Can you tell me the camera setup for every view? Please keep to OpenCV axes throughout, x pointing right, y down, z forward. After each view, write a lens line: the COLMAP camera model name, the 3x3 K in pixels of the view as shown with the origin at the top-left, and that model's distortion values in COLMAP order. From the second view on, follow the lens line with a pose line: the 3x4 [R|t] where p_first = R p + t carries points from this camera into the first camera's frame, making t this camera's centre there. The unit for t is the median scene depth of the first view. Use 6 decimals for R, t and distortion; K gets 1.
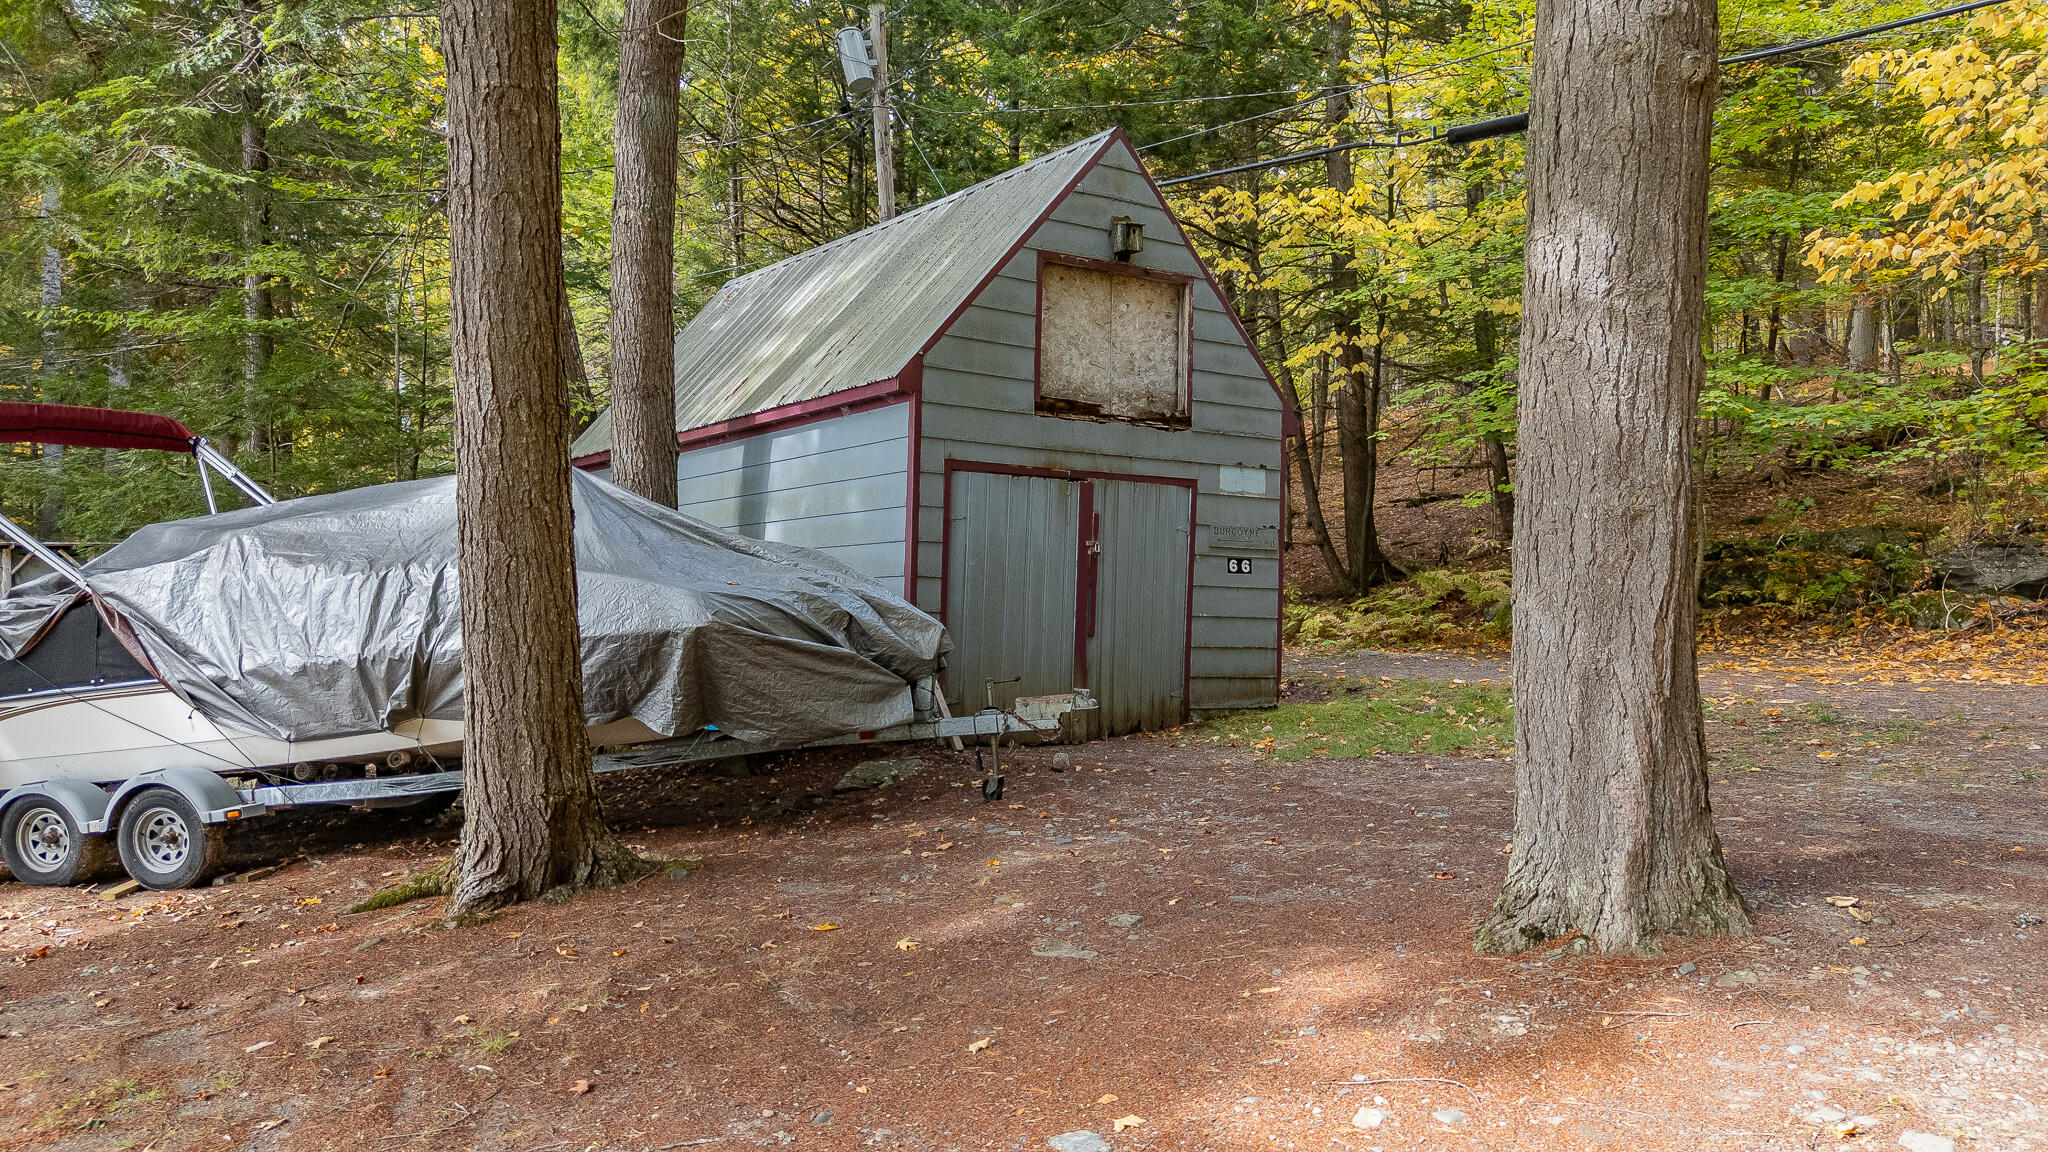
lens RADIAL K [[1498.4, 0, 1037.3], [0, 1498.4, 551.5], [0, 0, 1]] dist [0.091678, -0.095273]
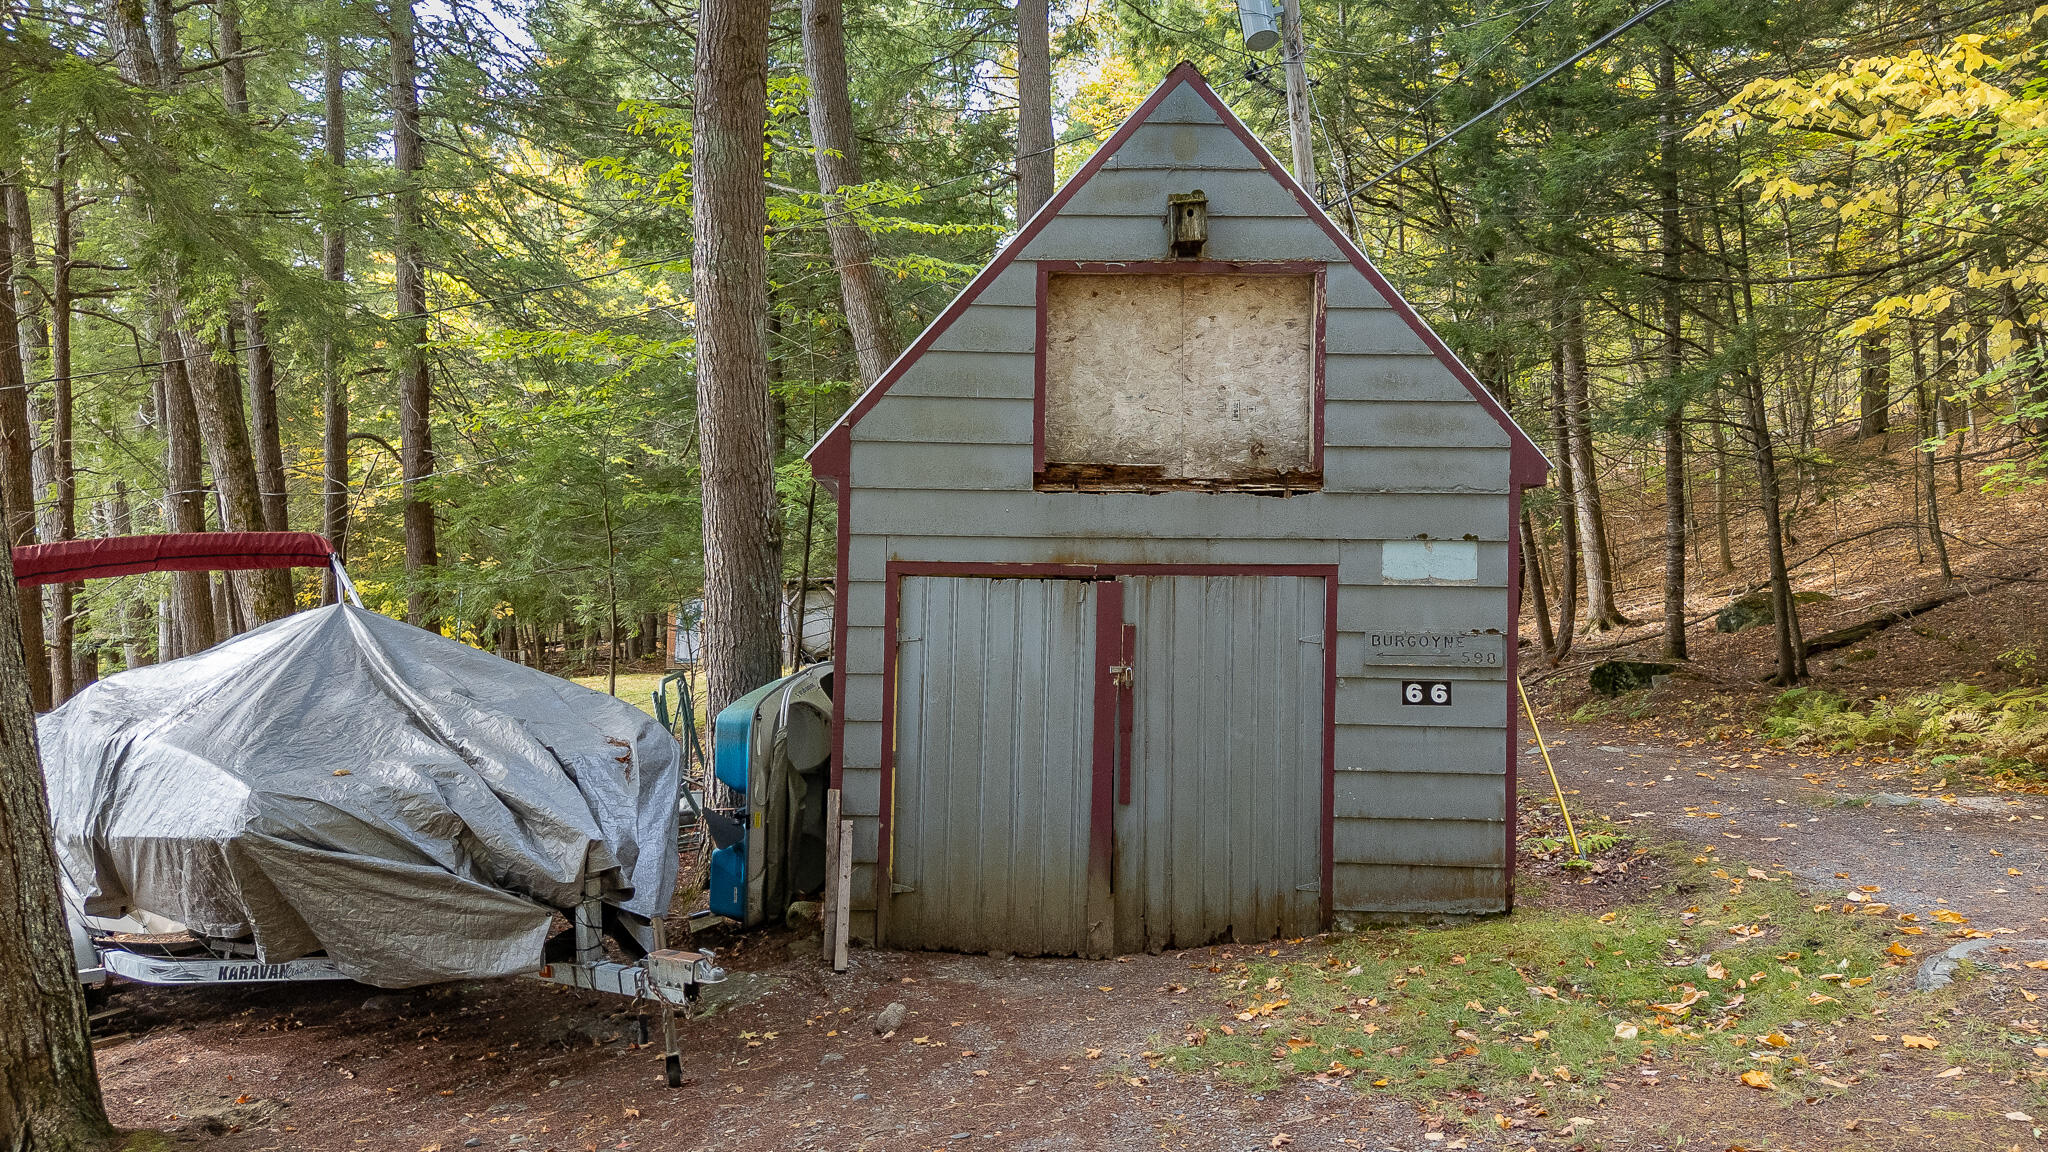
lens RADIAL K [[1498.4, 0, 1037.3], [0, 1498.4, 551.5], [0, 0, 1]] dist [0.091678, -0.095273]
pose [[0.828693, -0.023335, -0.559216, 0.381597], [0.025807, 0.999661, -0.003471, -0.056850], [0.559108, -0.011555, 0.829014, 0.384735]]
